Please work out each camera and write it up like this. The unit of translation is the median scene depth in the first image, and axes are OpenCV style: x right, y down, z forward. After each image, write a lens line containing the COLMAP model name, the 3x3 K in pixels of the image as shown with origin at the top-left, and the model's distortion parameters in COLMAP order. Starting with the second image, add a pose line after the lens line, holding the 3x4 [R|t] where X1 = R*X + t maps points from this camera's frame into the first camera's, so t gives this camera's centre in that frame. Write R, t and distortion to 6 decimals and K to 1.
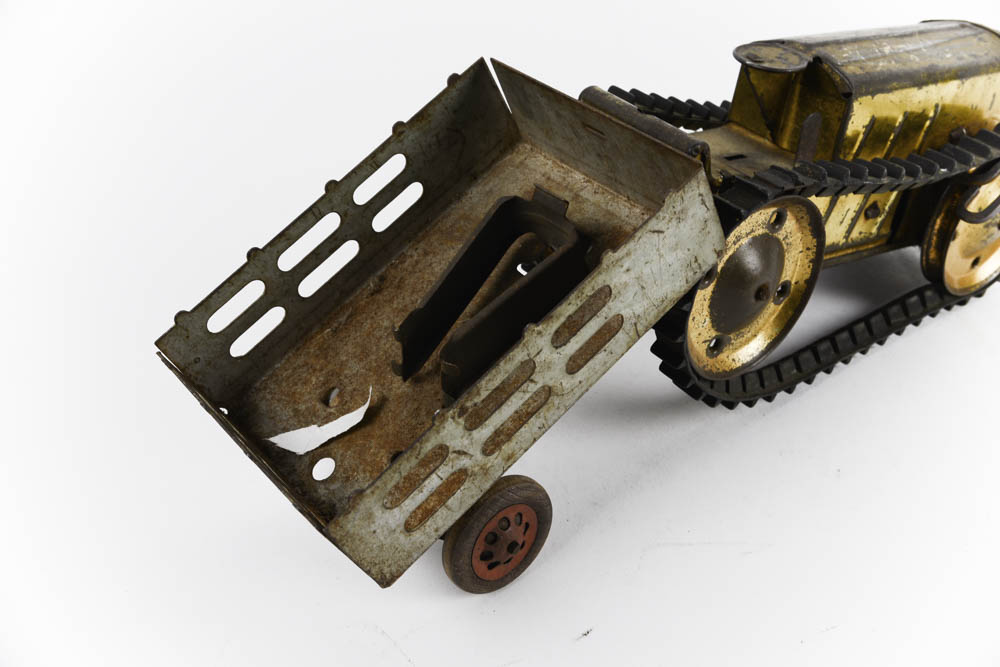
lens RADIAL K [[1157.5, 0, 503.5], [0, 1157.5, 330.6], [0, 0, 1]] dist [0.009168, 0.000000]
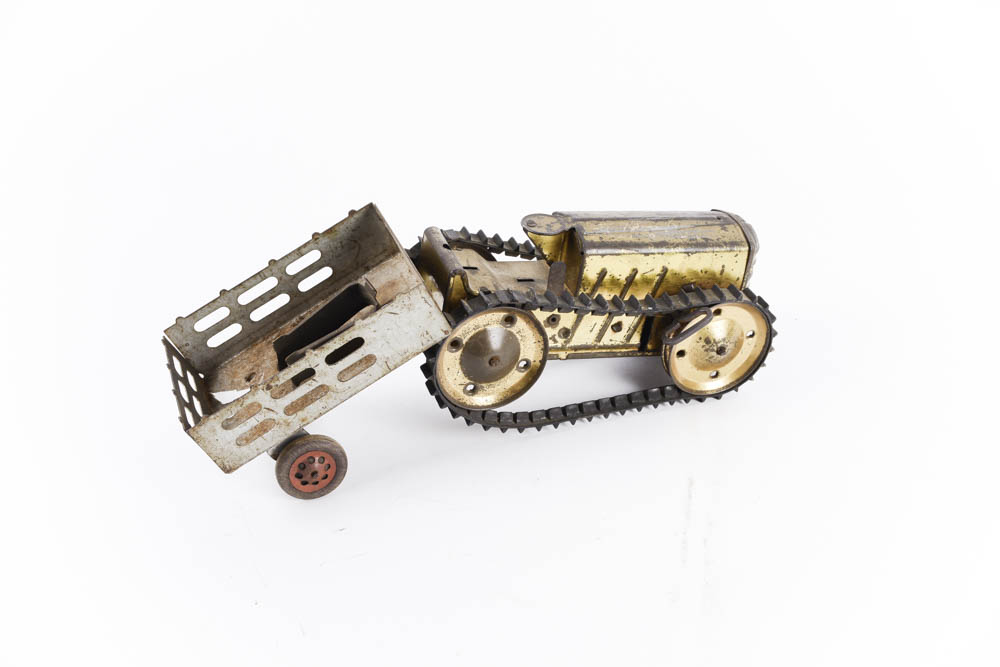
lens RADIAL K [[1157.5, 0, 495.4], [0, 1157.5, 333.3], [0, 0, 1]] dist [0.009168, 0.000000]
pose [[0.951171, 0.162900, -0.262177, 0.665987], [-0.176326, 0.983923, -0.028360, -0.025673], [0.253342, 0.073204, 0.964603, -0.638014]]
